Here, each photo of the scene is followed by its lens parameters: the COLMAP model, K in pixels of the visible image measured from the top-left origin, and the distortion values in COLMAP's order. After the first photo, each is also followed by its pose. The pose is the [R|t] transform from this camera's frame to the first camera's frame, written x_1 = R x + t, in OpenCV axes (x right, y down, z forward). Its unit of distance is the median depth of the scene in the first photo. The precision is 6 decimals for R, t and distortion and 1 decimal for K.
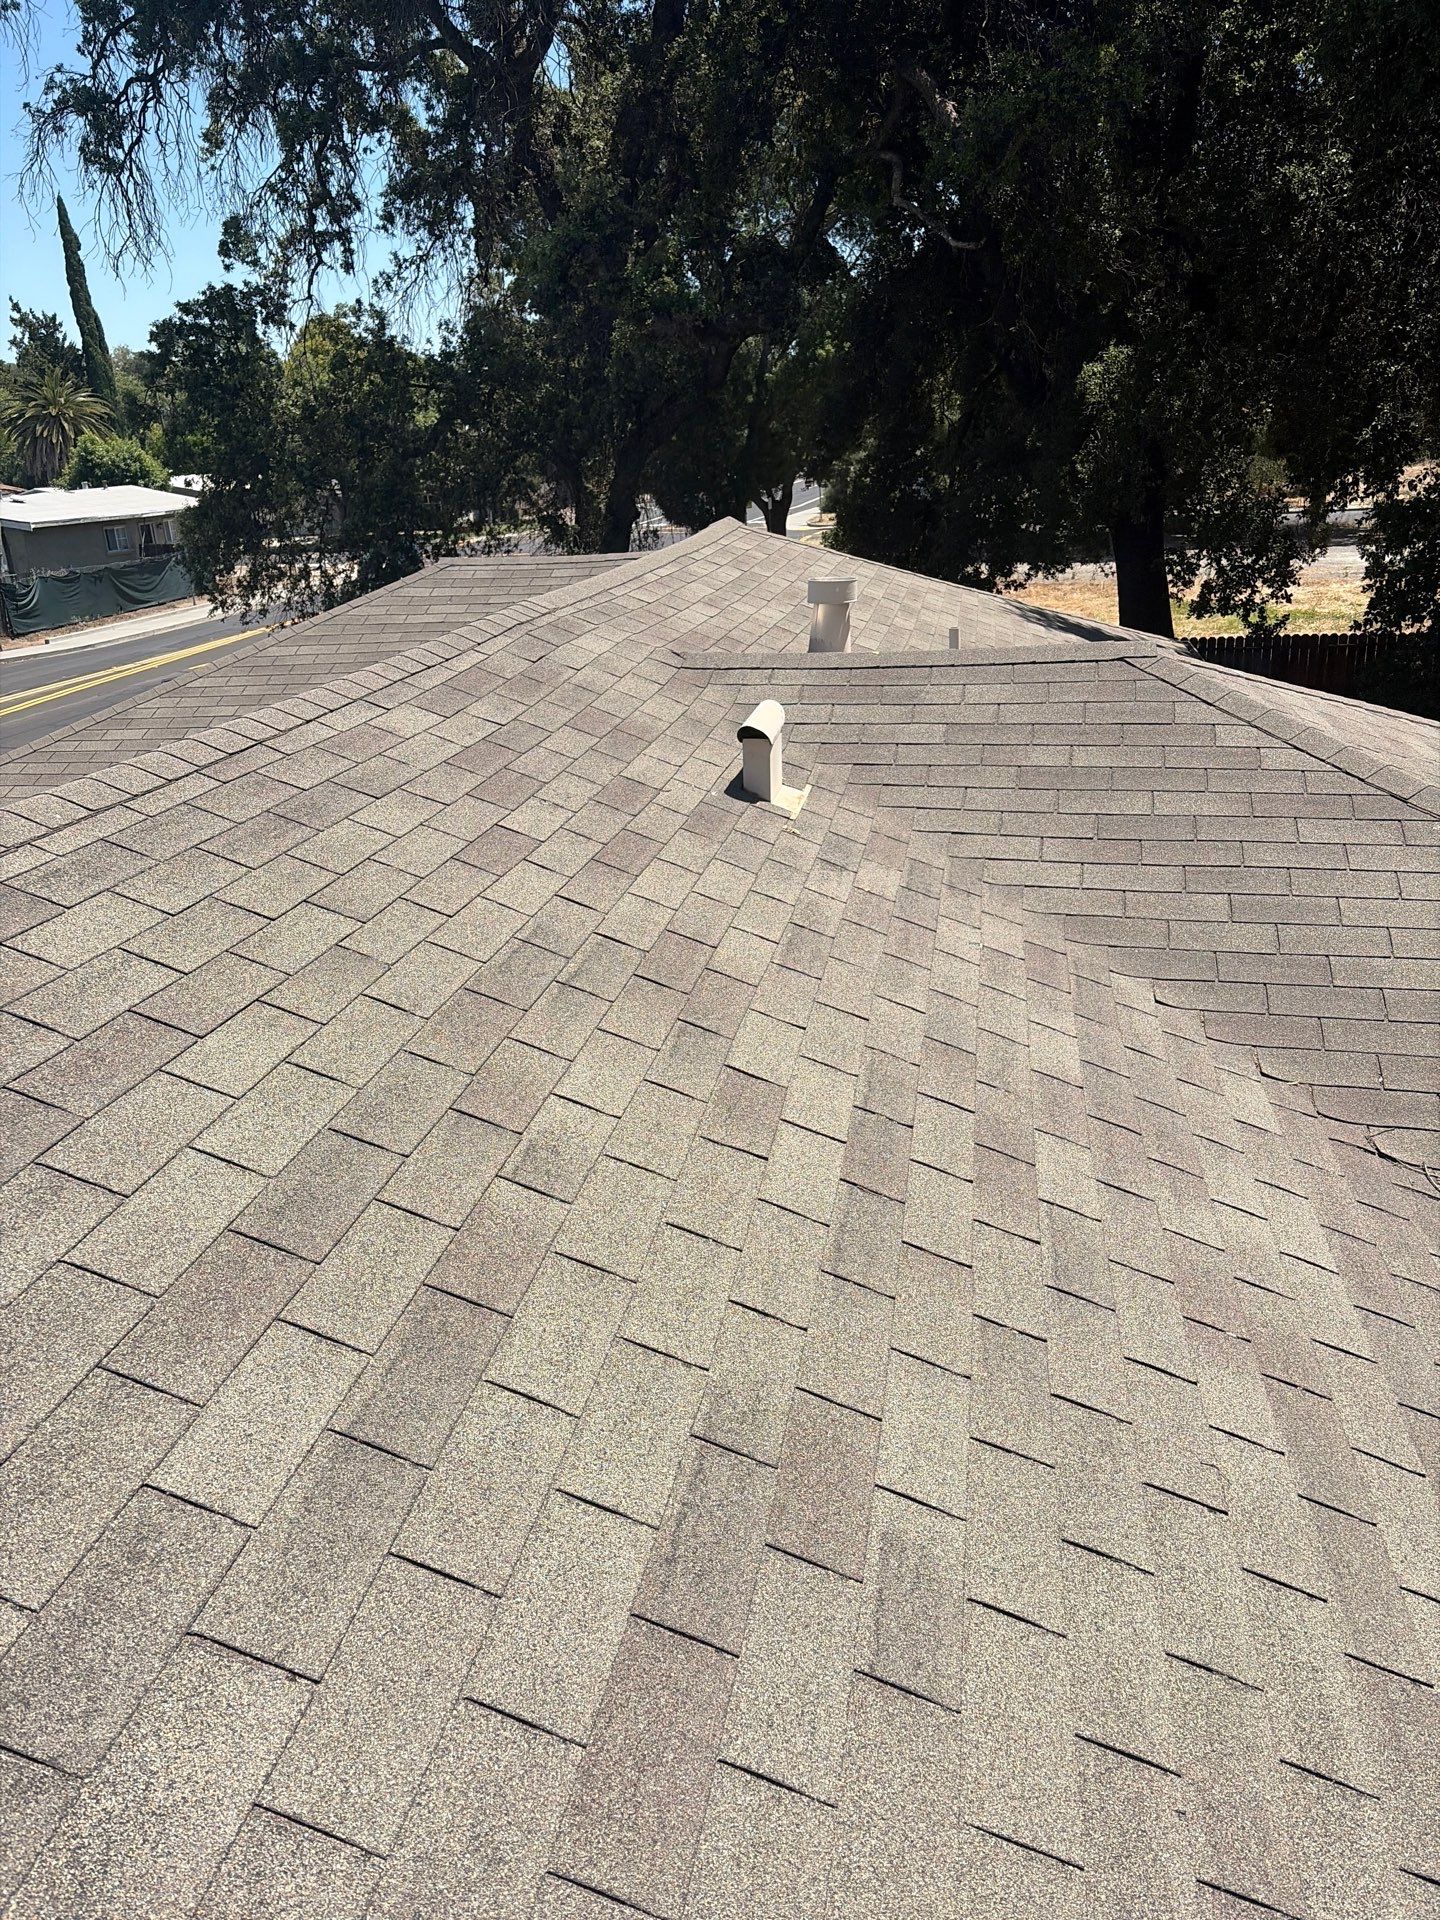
lens RADIAL K [[1455.6, 0, 727.7], [0, 1455.6, 958.0], [0, 0, 1]] dist [0.011138, -0.018098]
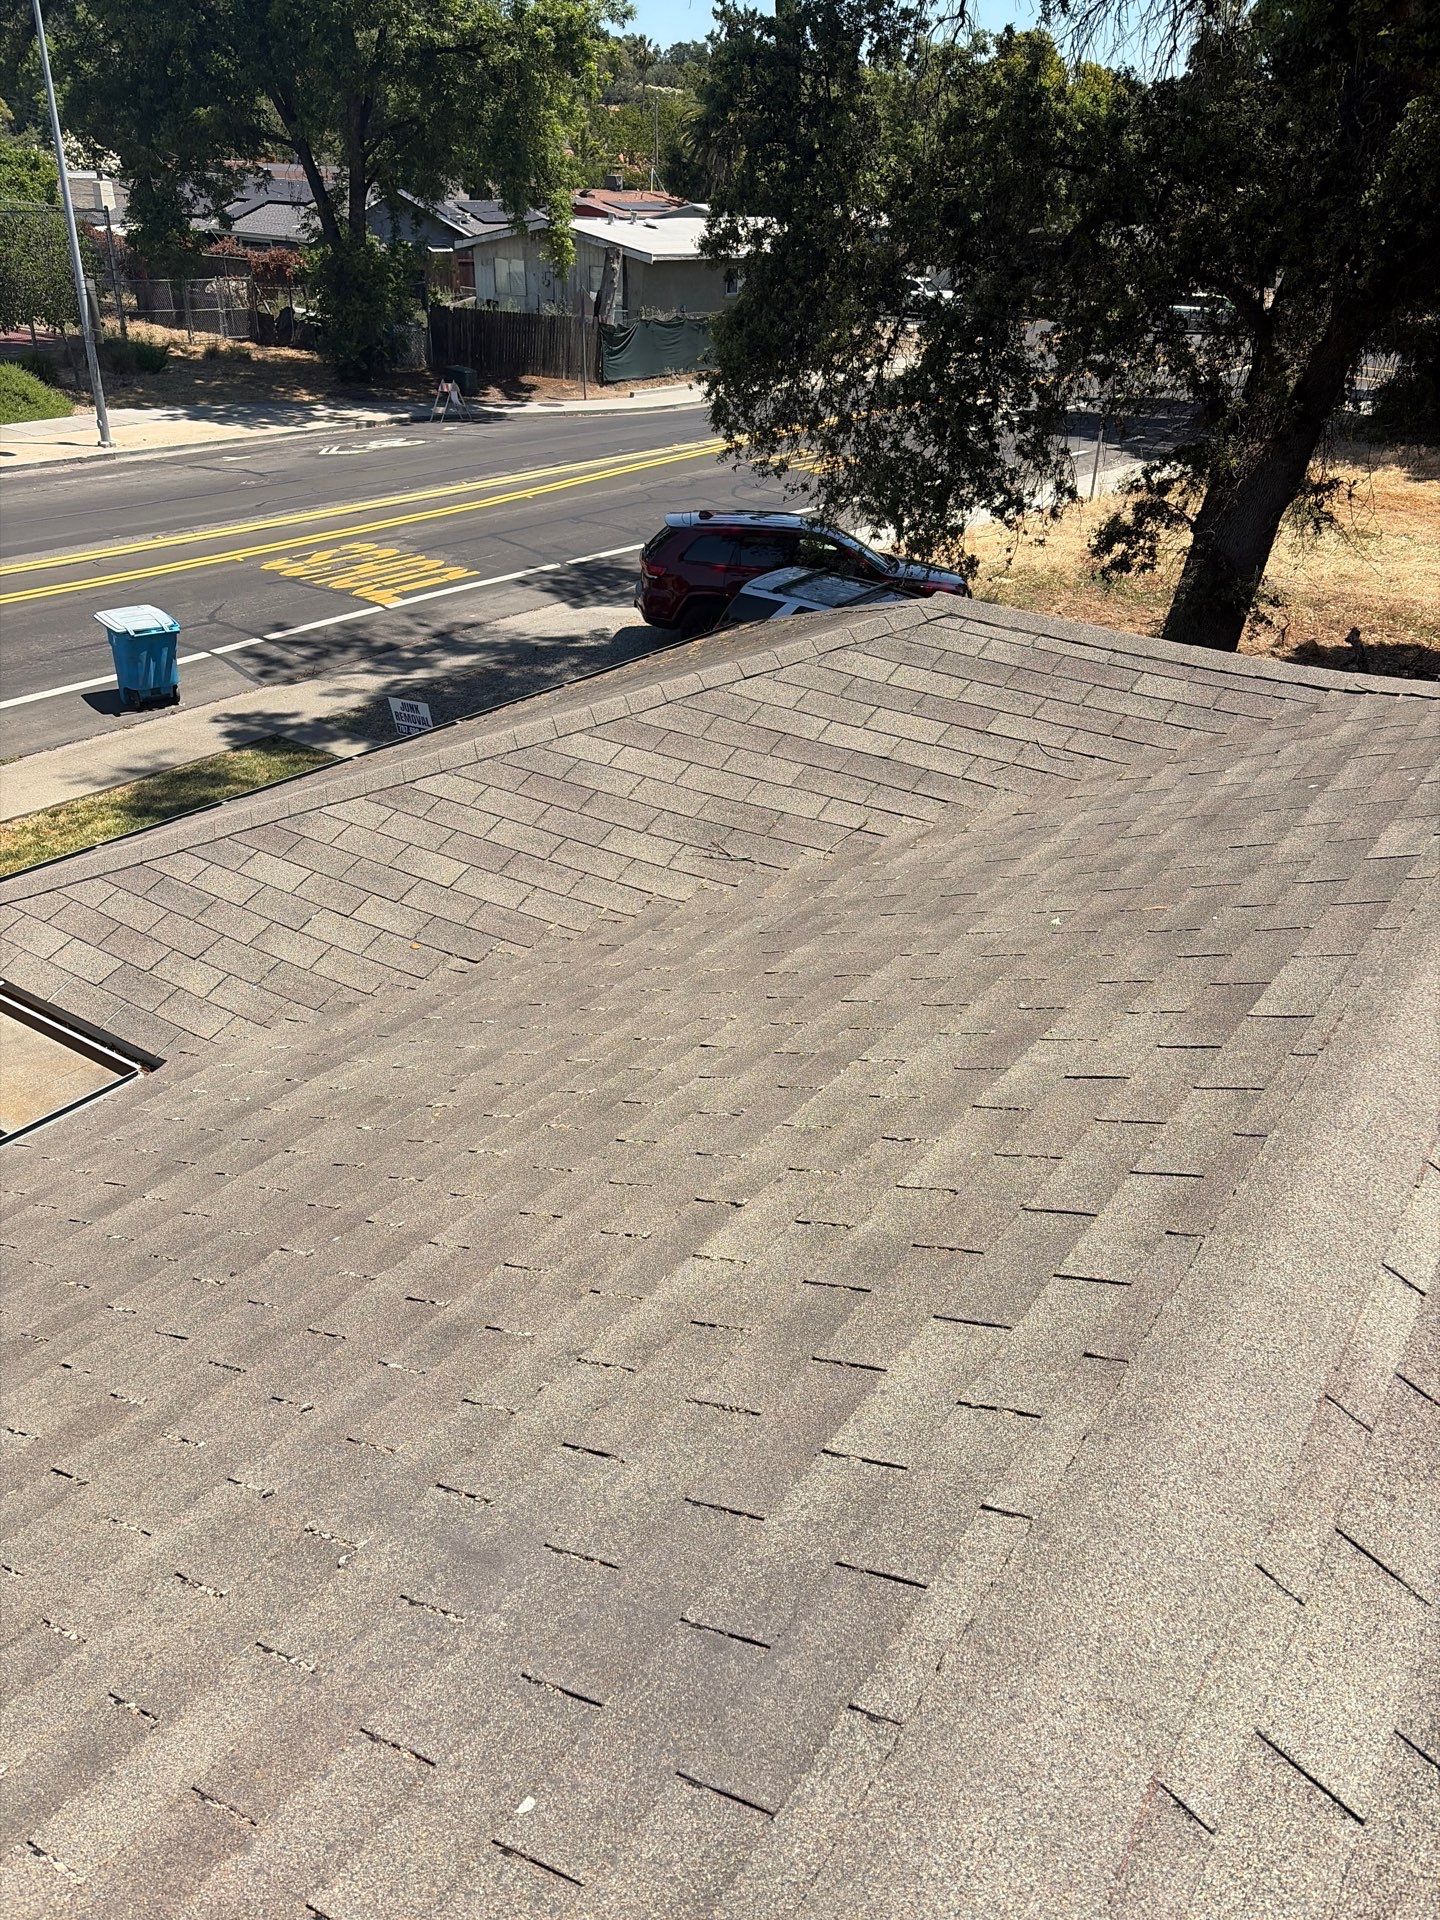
lens RADIAL K [[1455.6, 0, 710.8], [0, 1455.6, 959.9], [0, 0, 1]] dist [0.011138, -0.018098]
pose [[0.903338, 0.270465, -0.332909, -0.034323], [-0.215784, 0.957330, 0.192240, -0.134073], [0.370698, -0.101821, 0.923155, 0.273948]]
